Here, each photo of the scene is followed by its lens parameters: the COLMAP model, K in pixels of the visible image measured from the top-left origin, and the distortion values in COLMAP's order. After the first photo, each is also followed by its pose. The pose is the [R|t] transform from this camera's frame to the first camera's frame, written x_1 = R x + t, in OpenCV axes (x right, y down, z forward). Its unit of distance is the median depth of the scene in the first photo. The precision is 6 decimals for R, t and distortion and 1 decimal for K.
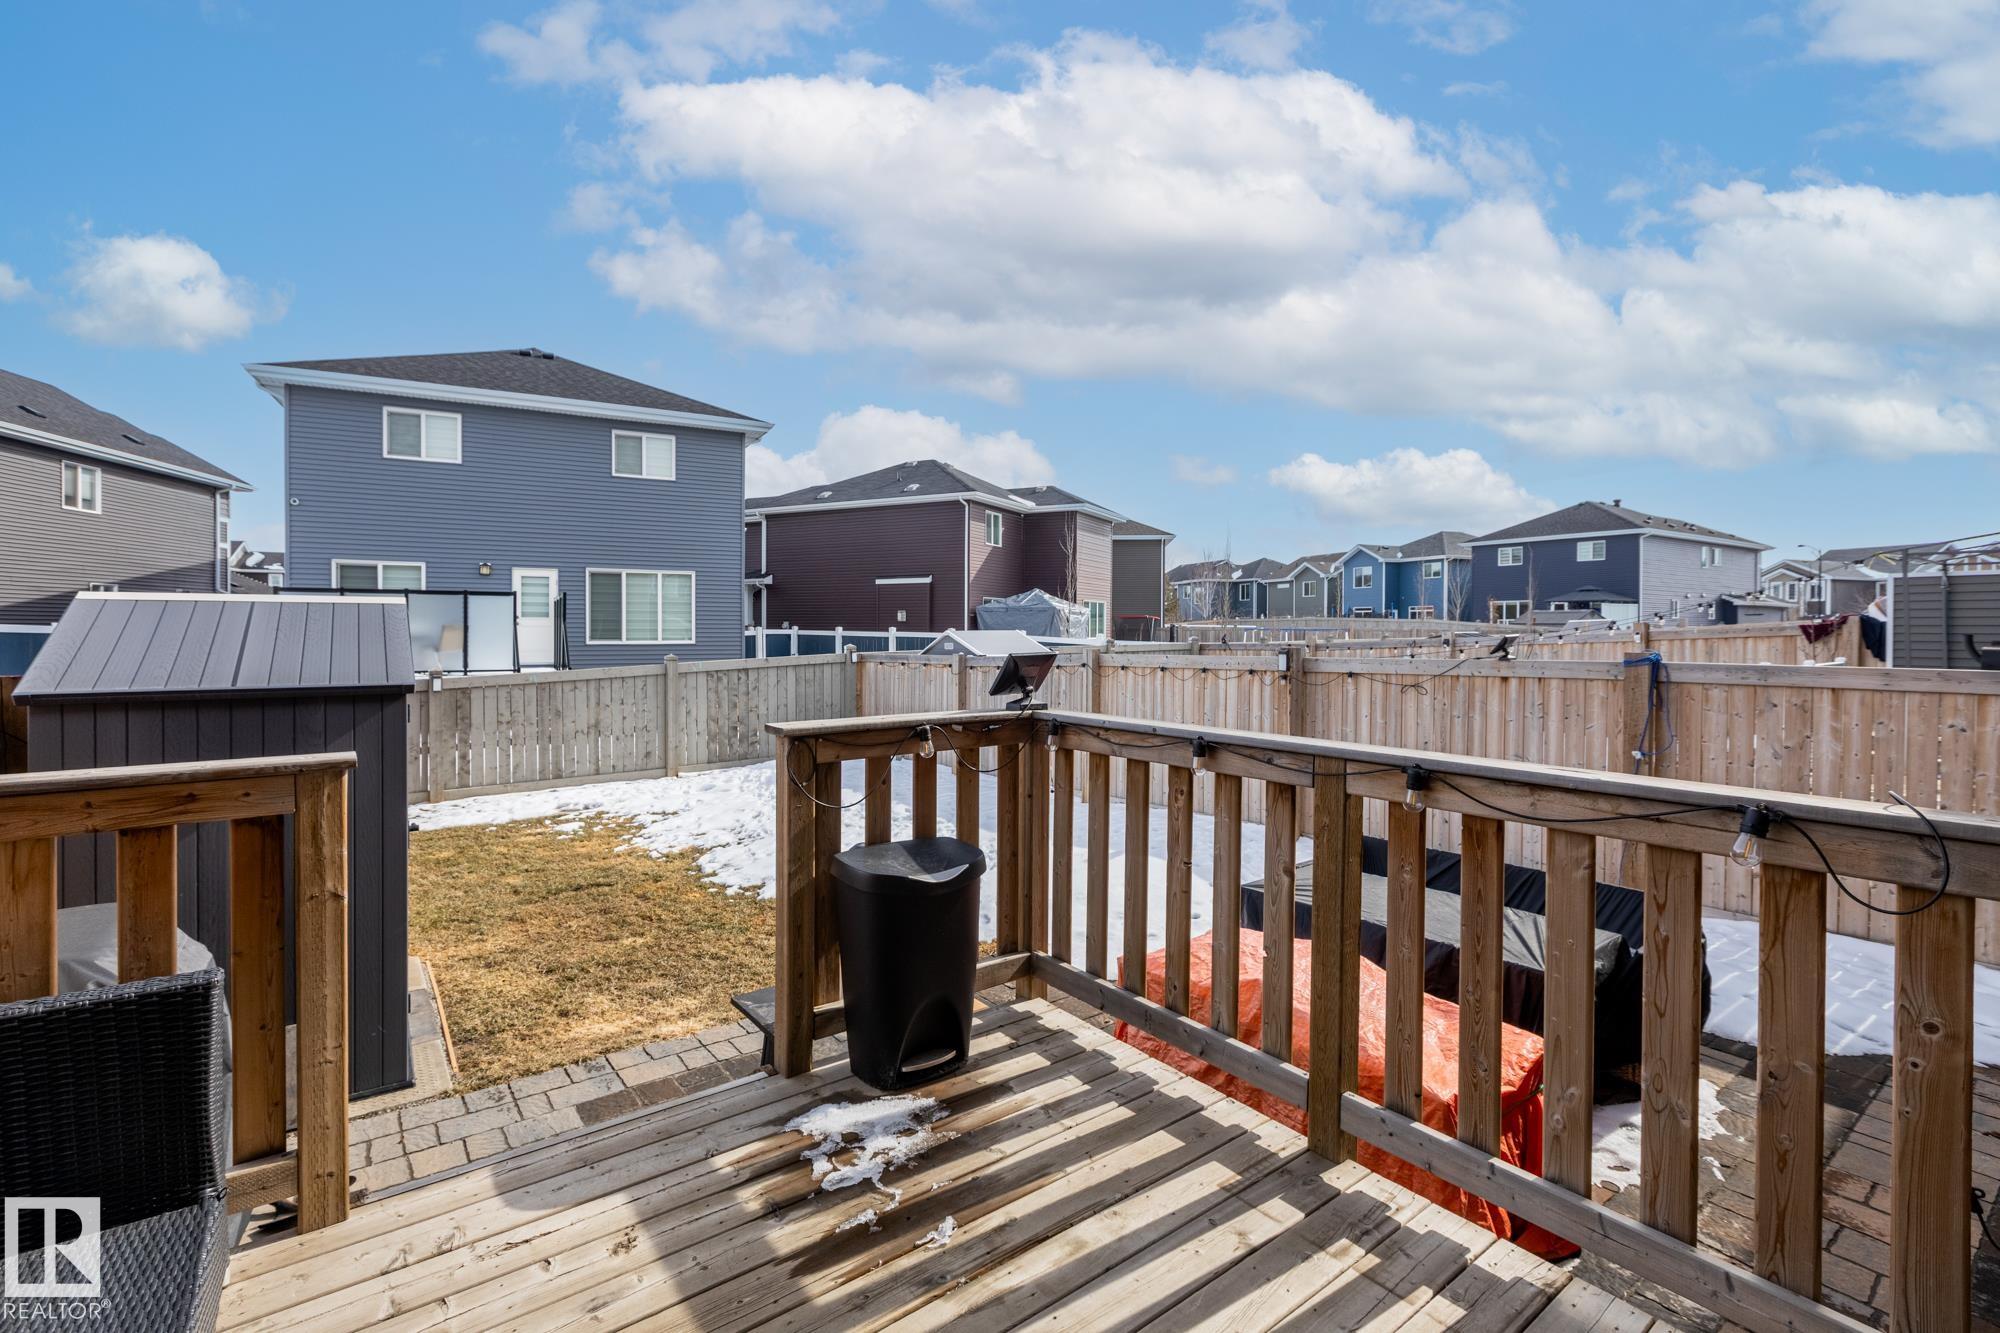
lens RADIAL K [[876.7, 0, 999.5], [0, 876.7, 643.5], [0, 0, 1]] dist [0.000182, 0.000086]
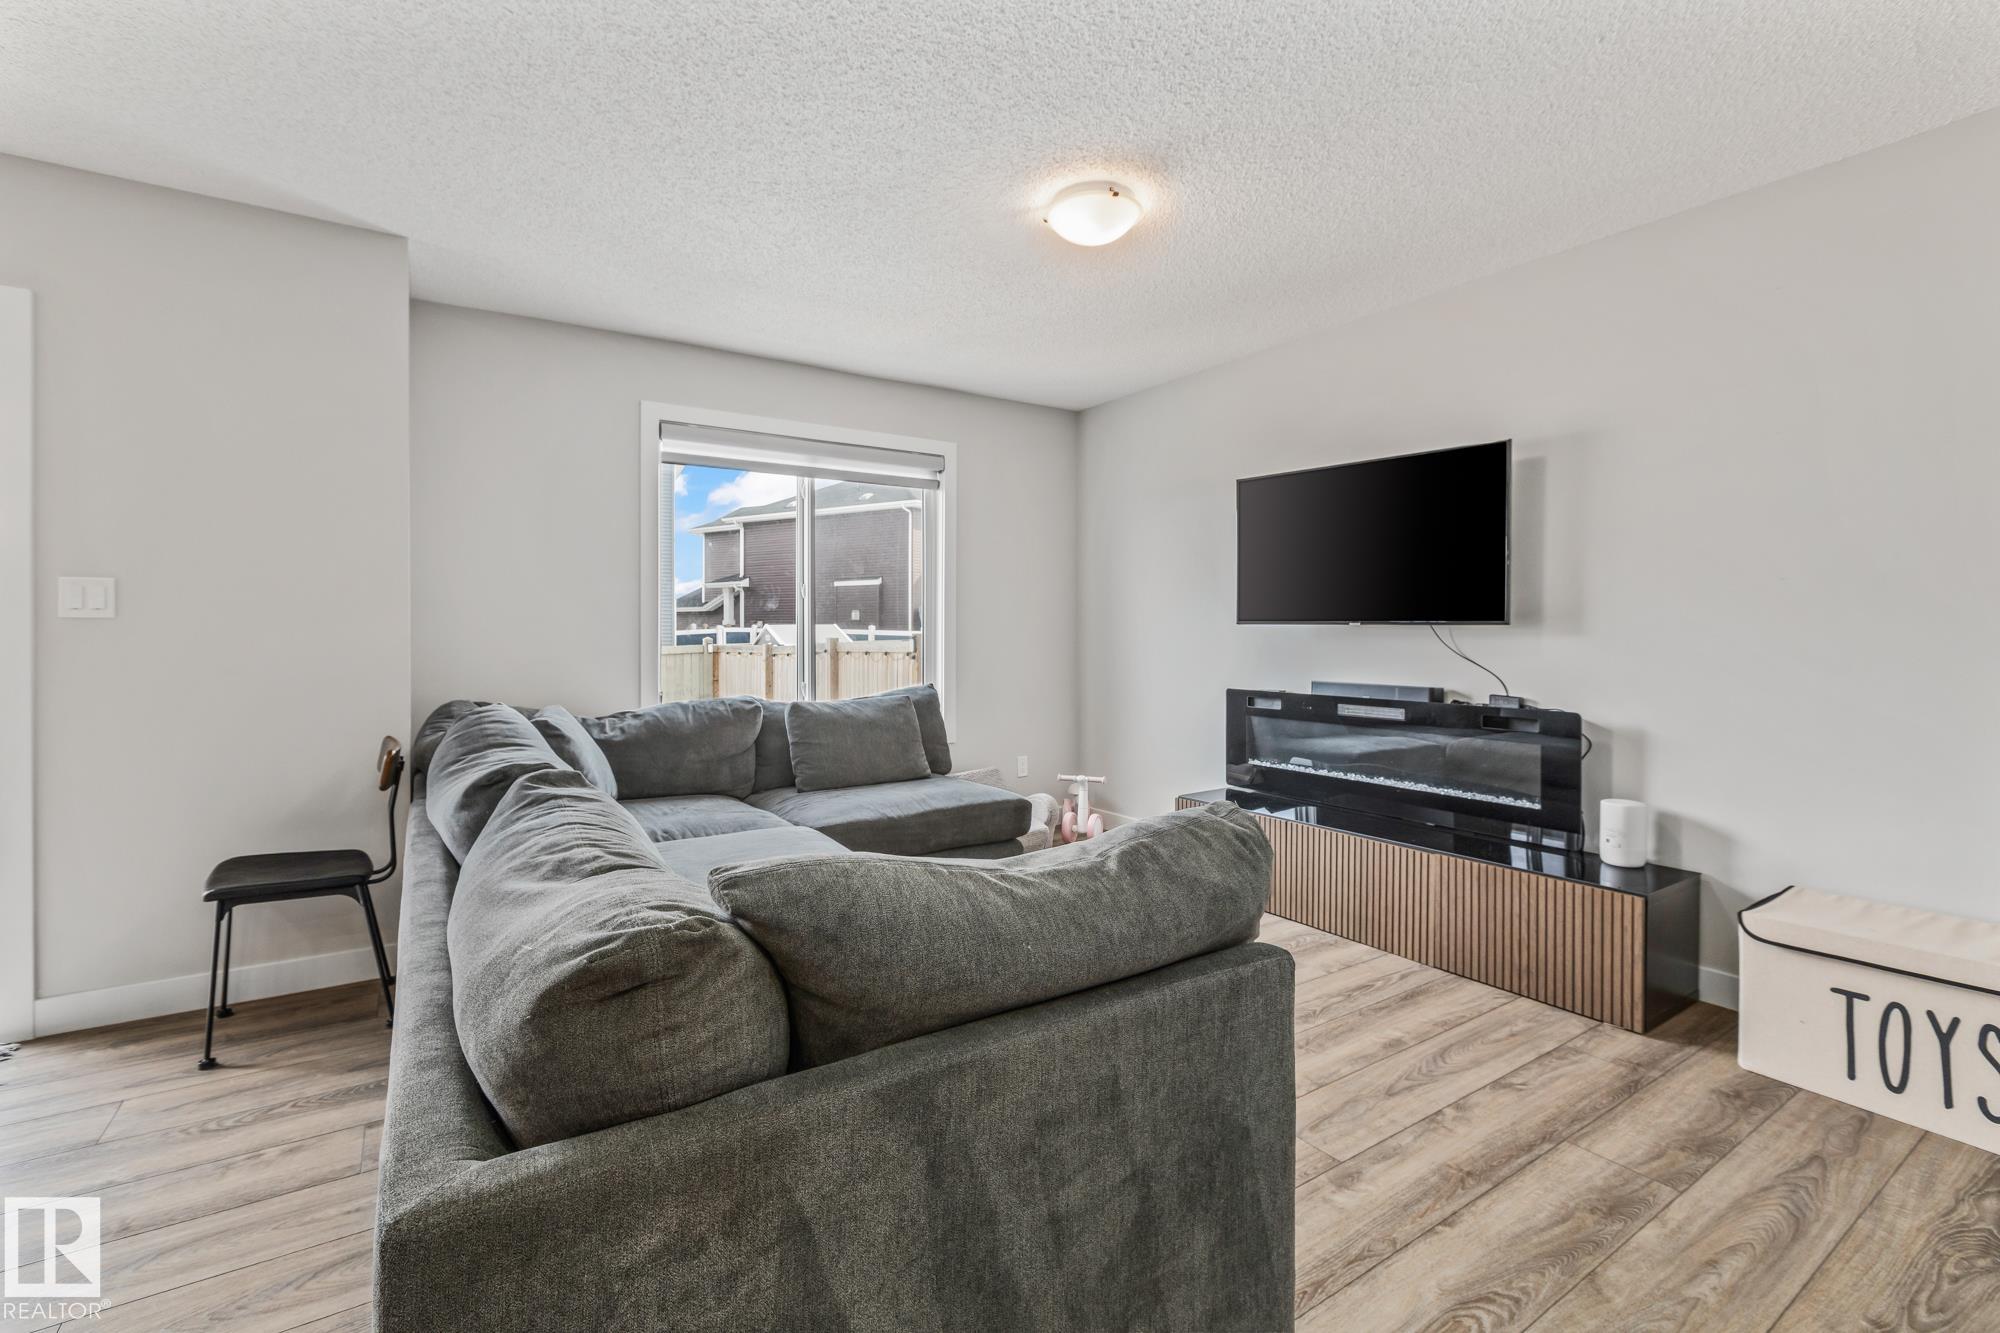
lens RADIAL K [[878.9, 0, 994.3], [0, 878.9, 633.9], [0, 0, 1]] dist [-0.001351, 0.000019]
pose [[0.996875, -0.001296, -0.078984, 0.231812], [0.000265, 0.999915, -0.013056, 0.009054], [0.078995, 0.012994, 0.996790, -0.106316]]
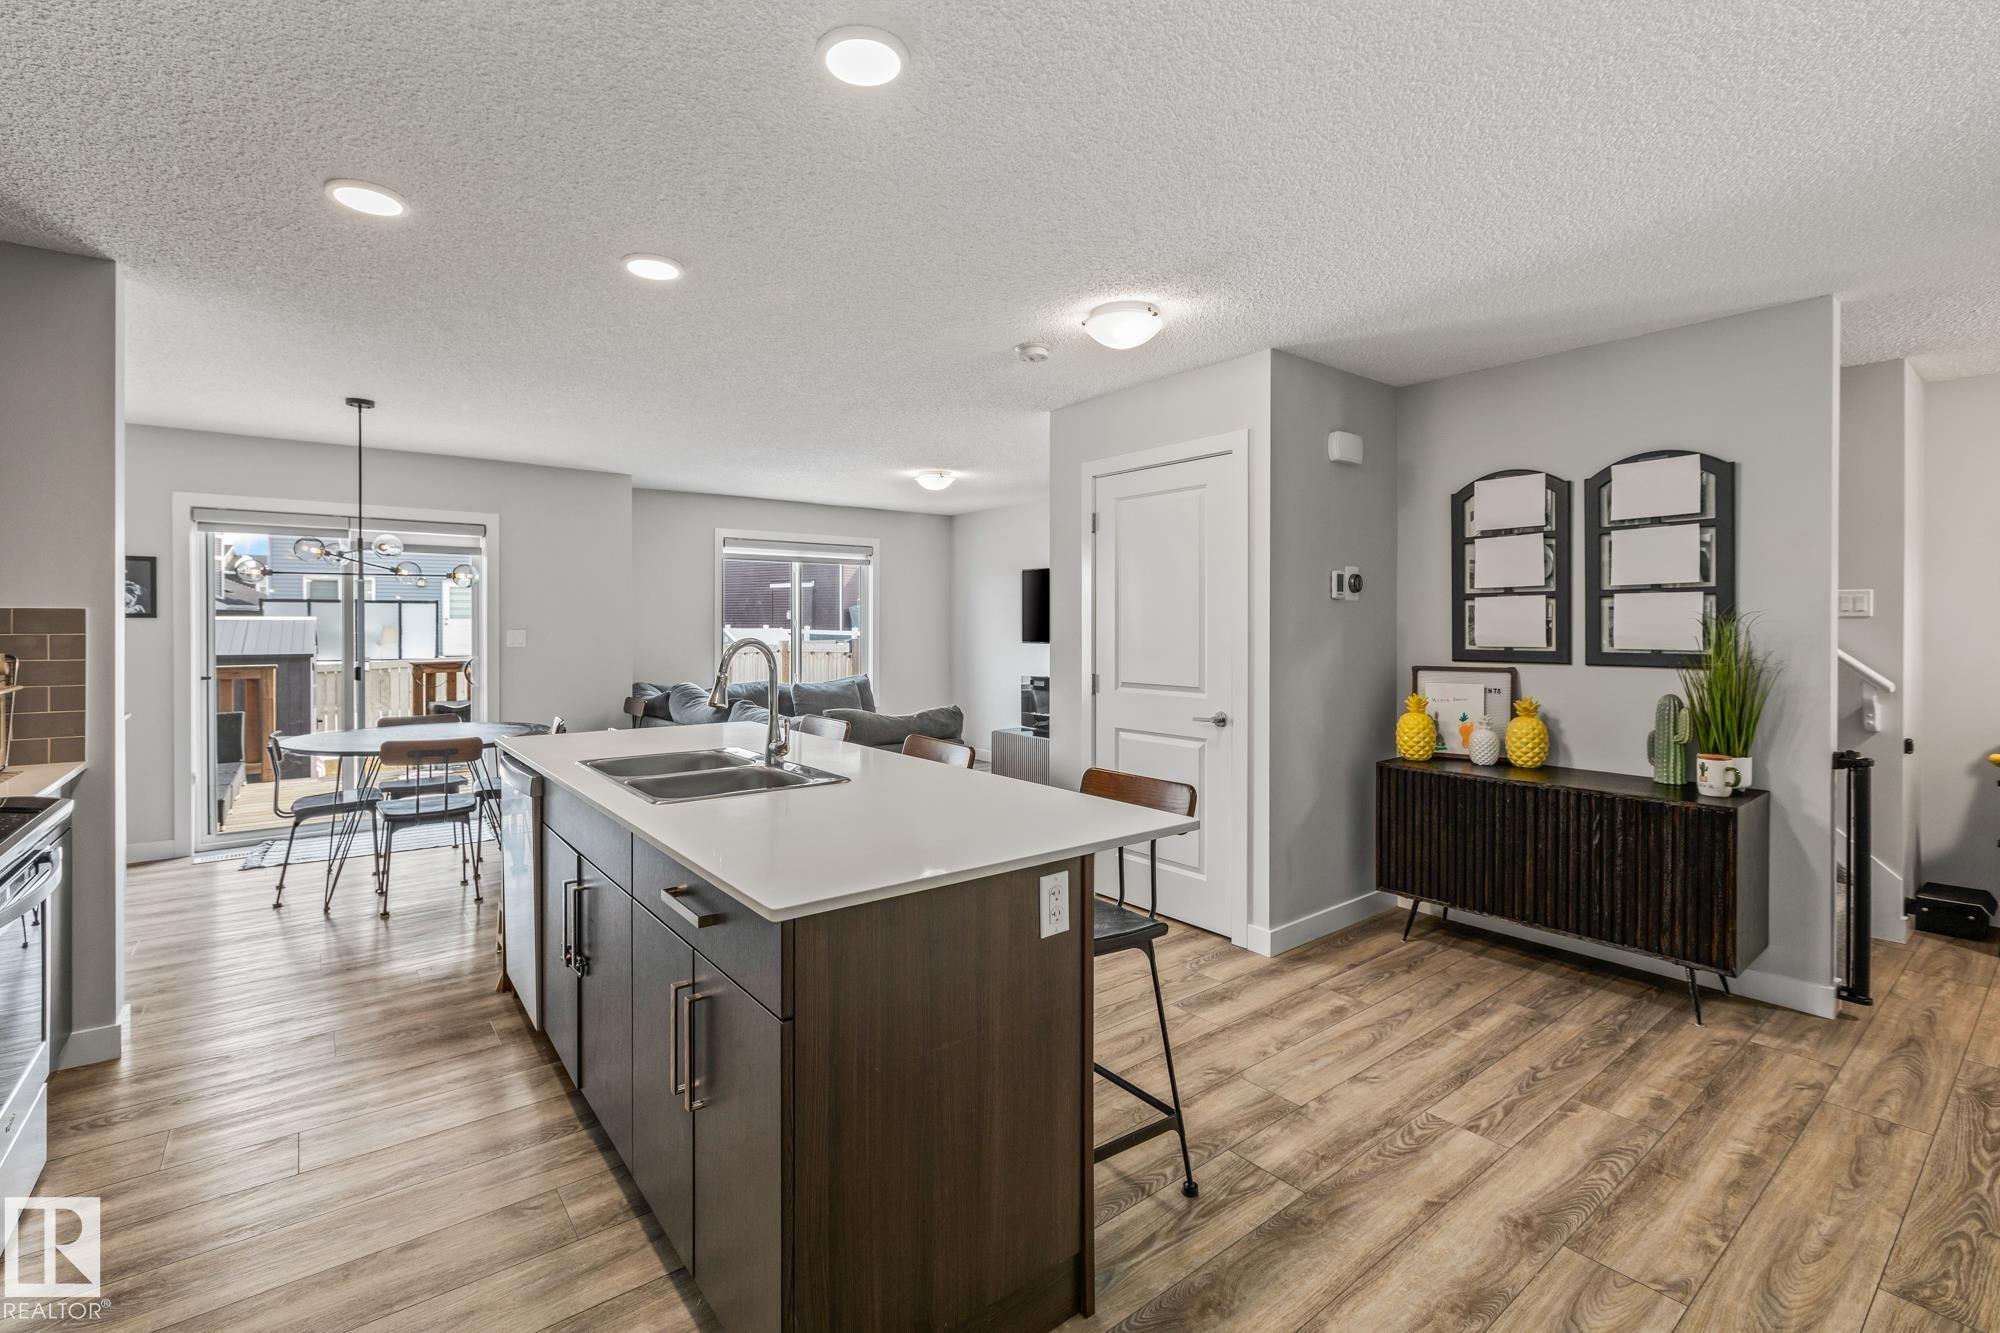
lens RADIAL K [[887.3, 0, 990.0], [0, 887.3, 638.2], [0, 0, 1]] dist [-0.001512, -0.000850]
pose [[0.999989, -0.002388, -0.003984, 0.259190], [0.002383, 0.999997, -0.001123, 0.002373], [0.003987, 0.001113, 0.999991, -0.309643]]
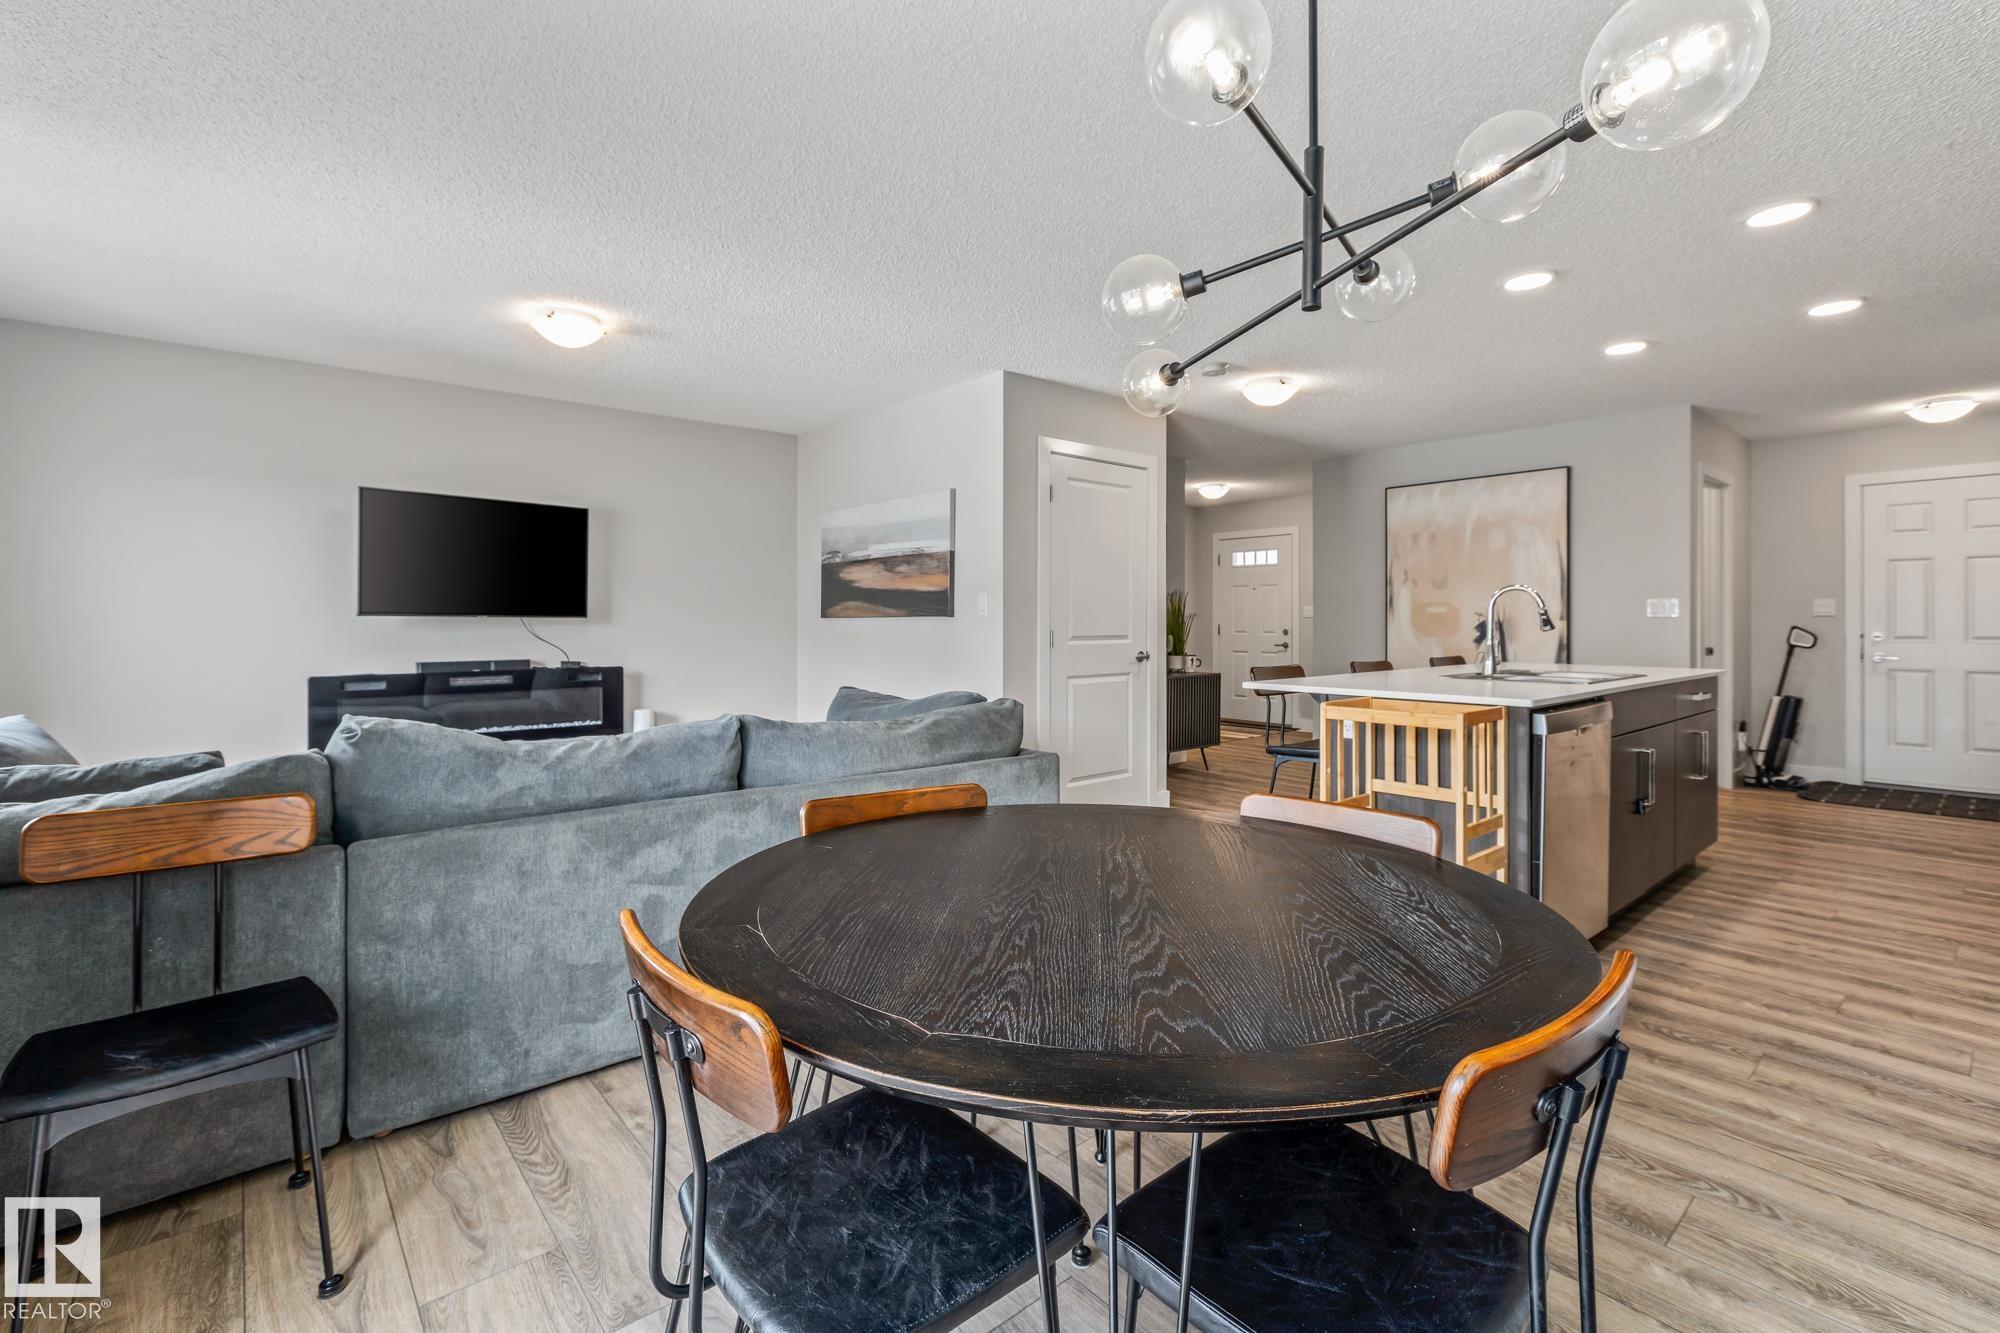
lens RADIAL K [[887.3, 0, 990.0], [0, 887.3, 638.2], [0, 0, 1]] dist [-0.001512, -0.000850]
pose [[-0.042516, -0.023590, 0.998817, 0.030113], [0.016452, 0.999569, 0.024308, 0.006926], [-0.998960, 0.017466, -0.042109, -0.050041]]
